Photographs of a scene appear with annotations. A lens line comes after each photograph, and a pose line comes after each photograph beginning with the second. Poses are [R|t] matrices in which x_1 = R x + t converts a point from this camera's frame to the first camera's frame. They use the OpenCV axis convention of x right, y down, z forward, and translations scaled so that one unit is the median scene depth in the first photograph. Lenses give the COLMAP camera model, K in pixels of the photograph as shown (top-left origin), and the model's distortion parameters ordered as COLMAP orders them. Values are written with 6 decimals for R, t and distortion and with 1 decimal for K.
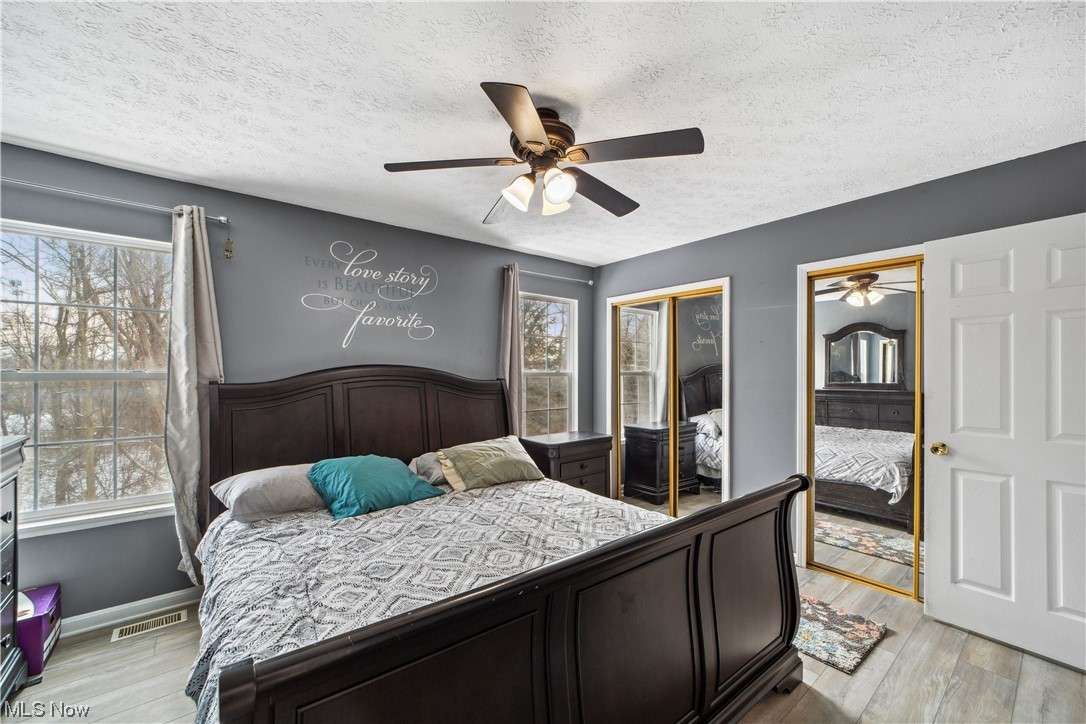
lens RADIAL K [[420.3, 0, 533.9], [0, 420.3, 367.5], [0, 0, 1]] dist [-0.015794, 0.006871]
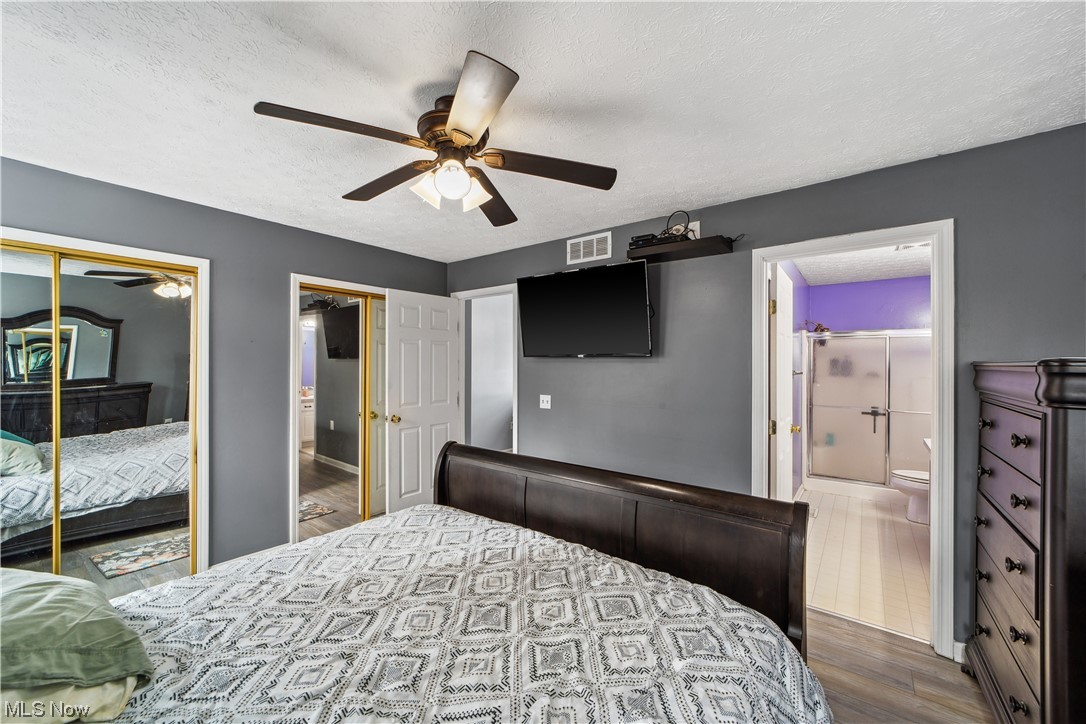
lens RADIAL K [[420.3, 0, 539.2], [0, 420.3, 364.9], [0, 0, 1]] dist [-0.015794, 0.006871]
pose [[-0.232498, -0.003070, 0.972592, -0.805562], [-0.007989, 0.999967, 0.001246, -0.022332], [-0.972564, -0.007481, -0.232515, 0.908191]]
